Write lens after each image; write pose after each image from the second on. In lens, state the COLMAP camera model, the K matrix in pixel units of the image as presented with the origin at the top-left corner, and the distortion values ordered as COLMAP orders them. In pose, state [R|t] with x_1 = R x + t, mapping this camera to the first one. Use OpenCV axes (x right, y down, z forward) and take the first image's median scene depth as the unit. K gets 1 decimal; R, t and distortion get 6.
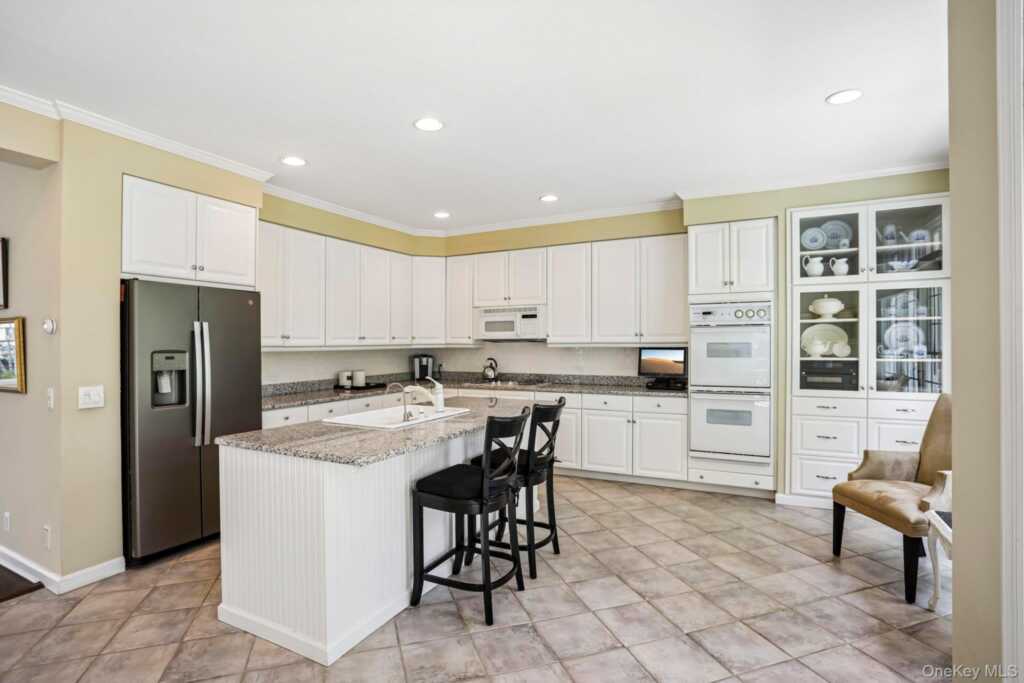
lens RADIAL K [[498.4, 0, 503.5], [0, 498.4, 335.8], [0, 0, 1]] dist [-0.074268, 0.030305]
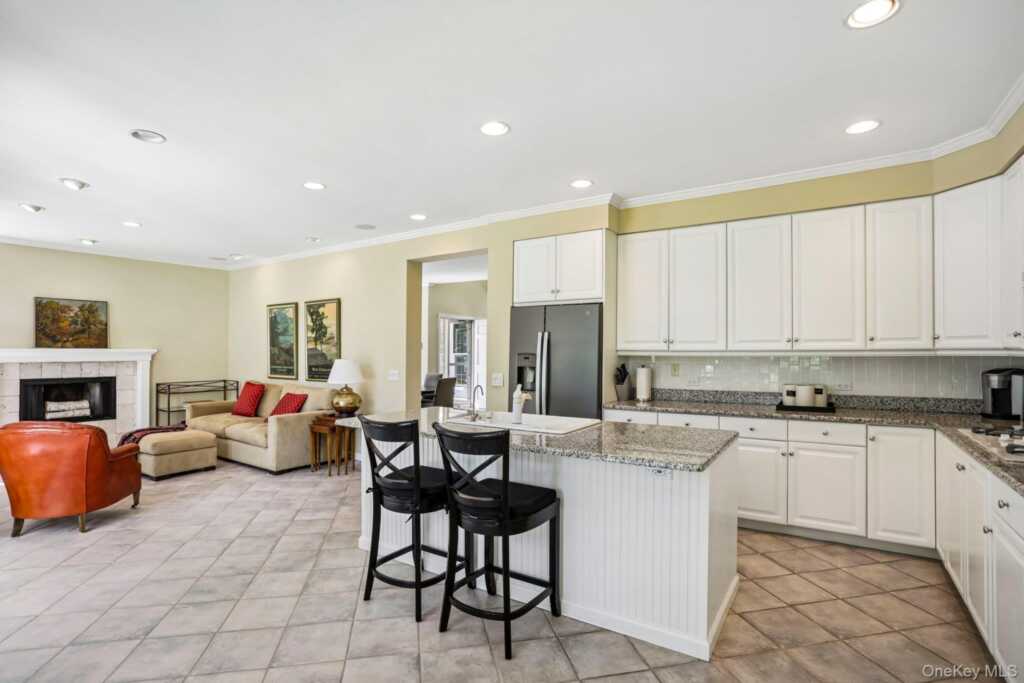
lens RADIAL K [[498.4, 0, 503.5], [0, 498.4, 335.8], [0, 0, 1]] dist [-0.074268, 0.030305]
pose [[-0.108672, -0.016961, -0.993933, 0.818579], [0.019043, 0.999635, -0.019141, 0.005424], [0.993895, -0.021008, -0.108309, 1.104813]]
